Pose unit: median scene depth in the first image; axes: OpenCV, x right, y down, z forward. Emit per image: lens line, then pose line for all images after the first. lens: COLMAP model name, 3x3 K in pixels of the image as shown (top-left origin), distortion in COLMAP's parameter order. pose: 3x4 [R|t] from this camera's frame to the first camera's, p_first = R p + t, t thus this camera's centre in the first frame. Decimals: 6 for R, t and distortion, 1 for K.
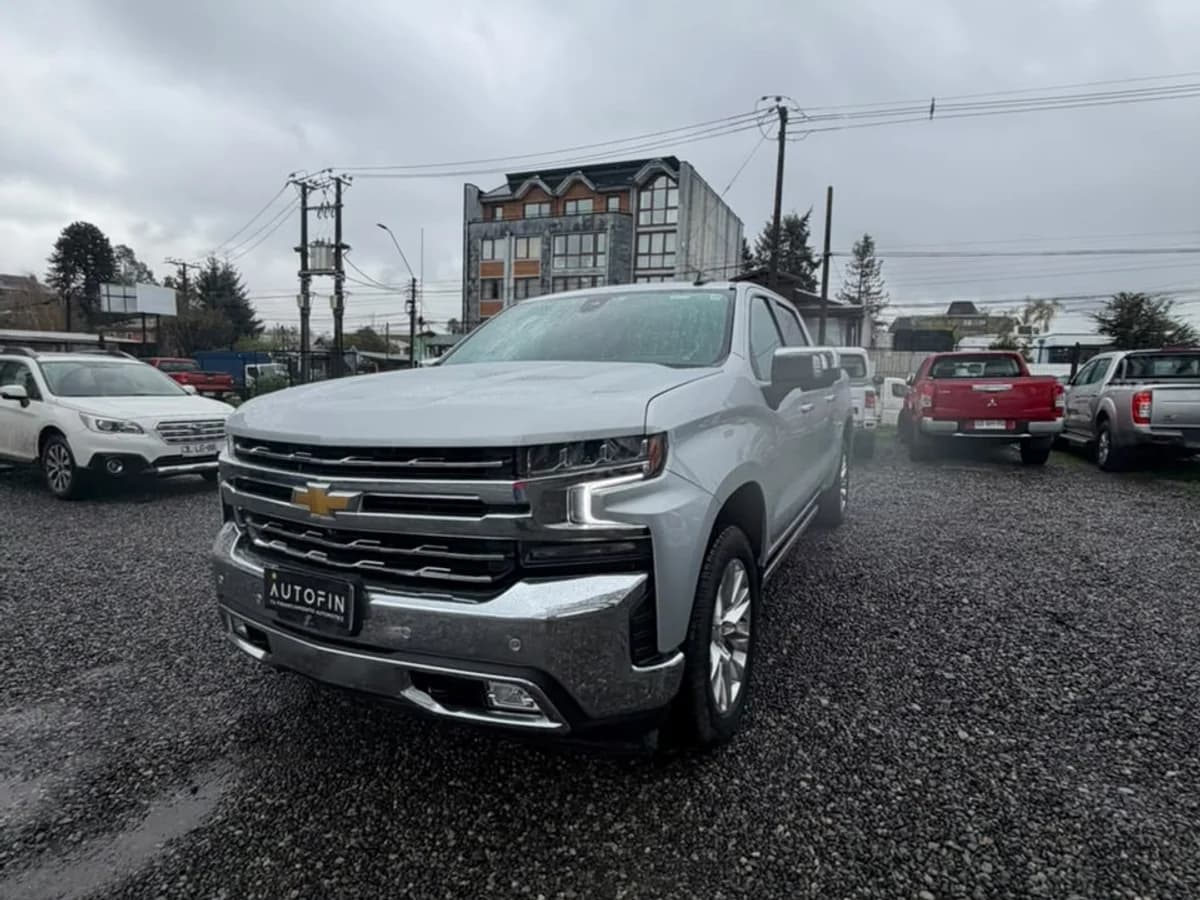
lens RADIAL K [[636.5, 0, 600.0], [0, 636.5, 450.0], [0, 0, 1]] dist [0.001252, -0.001396]
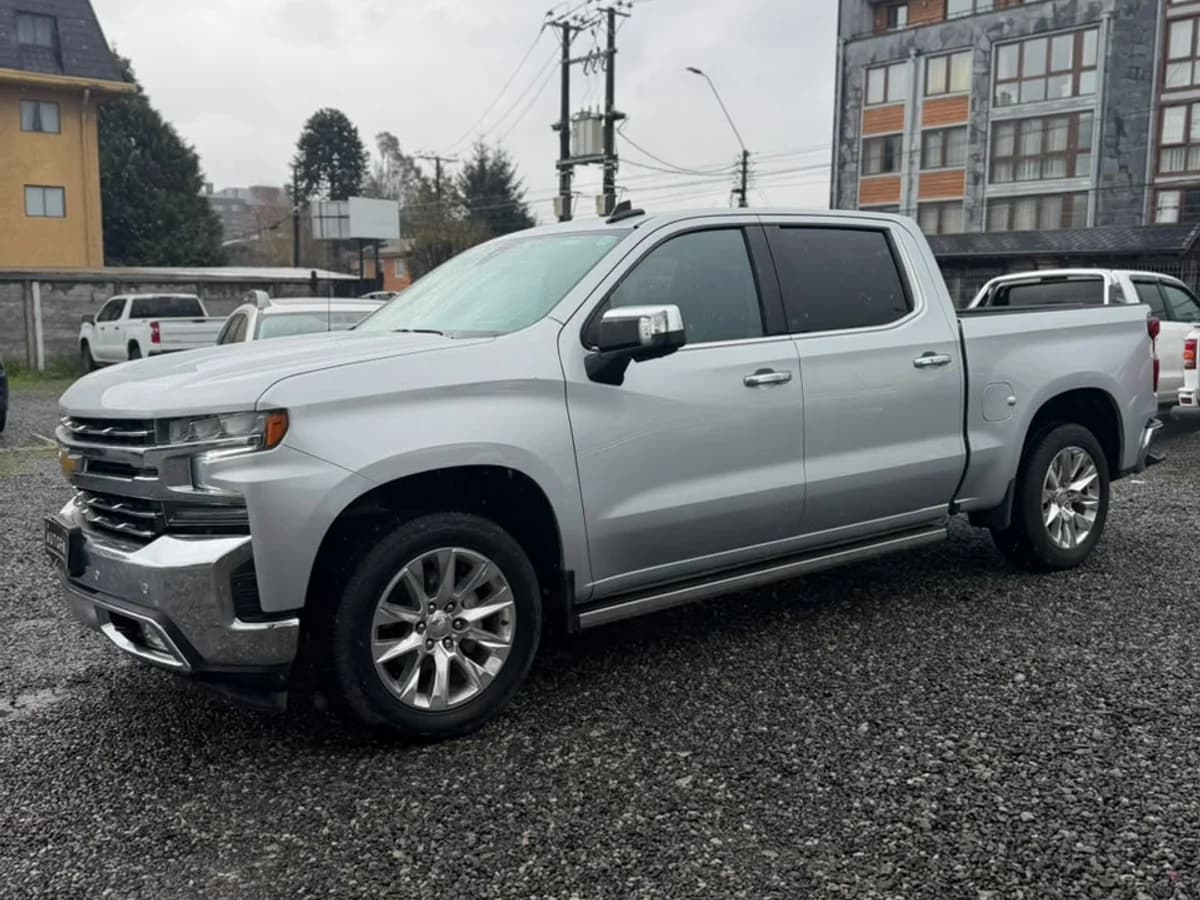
lens RADIAL K [[1144.5, 0, 627.0], [0, 1144.5, 465.8], [0, 0, 1]] dist [0.159952, -0.295618]
pose [[0.891872, 0.036237, -0.450833, 0.145000], [-0.025856, 0.999240, 0.029167, -0.000342], [0.451548, -0.014356, 0.892132, -0.045438]]
